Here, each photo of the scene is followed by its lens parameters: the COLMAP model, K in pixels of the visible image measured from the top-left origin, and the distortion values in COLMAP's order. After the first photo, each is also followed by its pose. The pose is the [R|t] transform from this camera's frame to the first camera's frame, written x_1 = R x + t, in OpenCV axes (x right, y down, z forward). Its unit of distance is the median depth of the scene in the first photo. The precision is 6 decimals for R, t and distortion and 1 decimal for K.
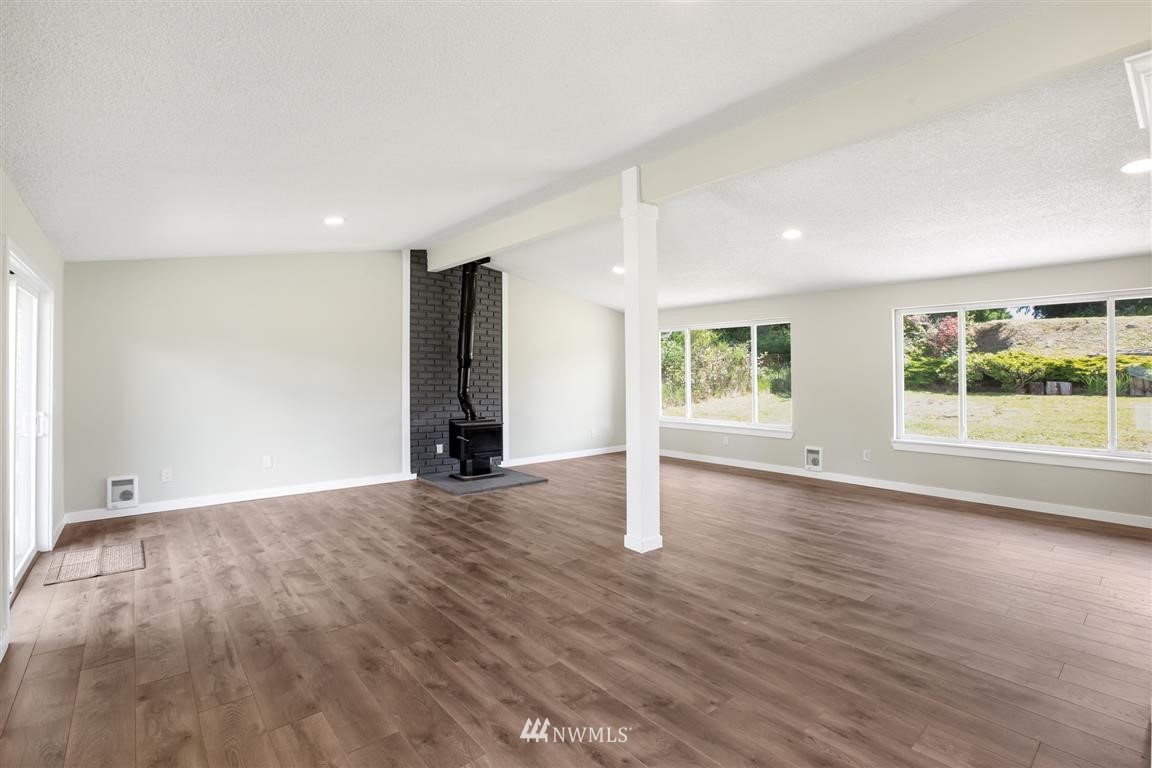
lens RADIAL K [[534.5, 0, 585.2], [0, 534.5, 377.1], [0, 0, 1]] dist [-0.030113, 0.008103]
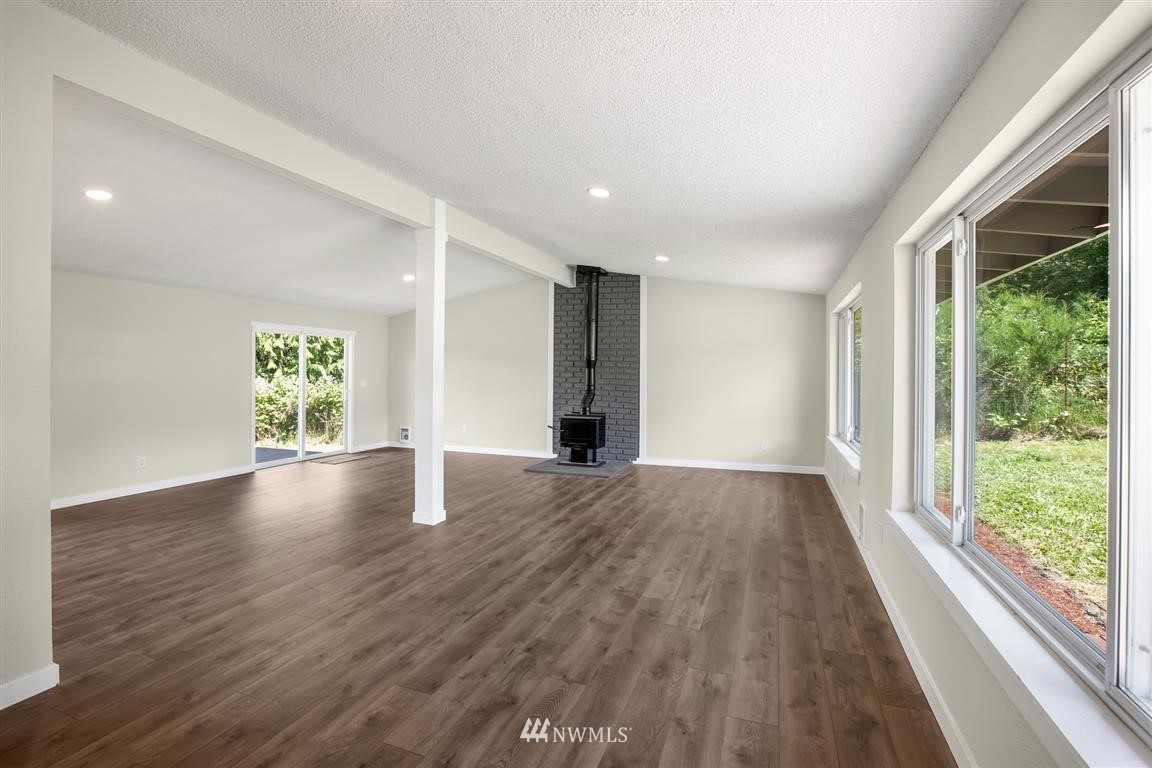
lens RADIAL K [[534.5, 0, 568.6], [0, 534.5, 376.6], [0, 0, 1]] dist [-0.030113, 0.008103]
pose [[0.464202, 0.007225, -0.885700, 1.316064], [-0.008529, 0.999957, 0.003687, -0.004985], [0.885688, 0.005842, 0.464244, 0.751632]]
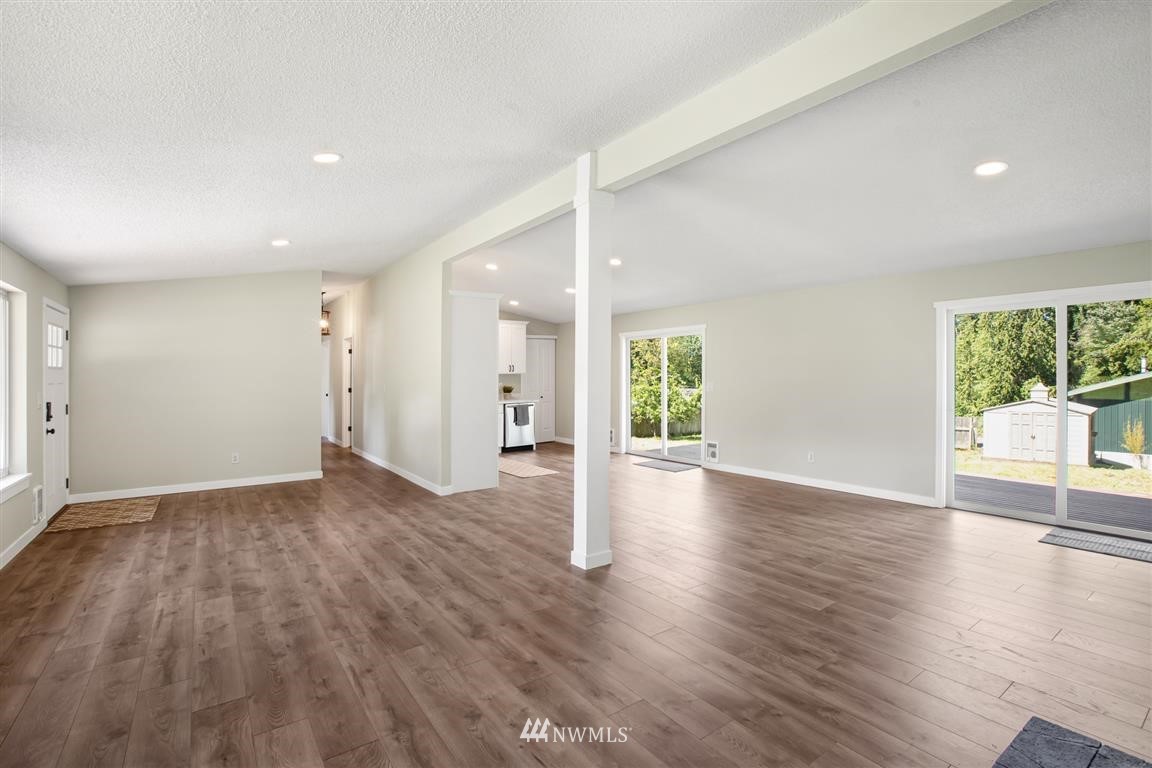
lens RADIAL K [[534.5, 0, 569.2], [0, 534.5, 377.7], [0, 0, 1]] dist [-0.030113, 0.008103]
pose [[-0.994150, 0.005007, 0.107896, 0.047431], [0.005955, 0.999946, 0.008465, -0.013133], [-0.107848, 0.009058, -0.994126, 1.977982]]
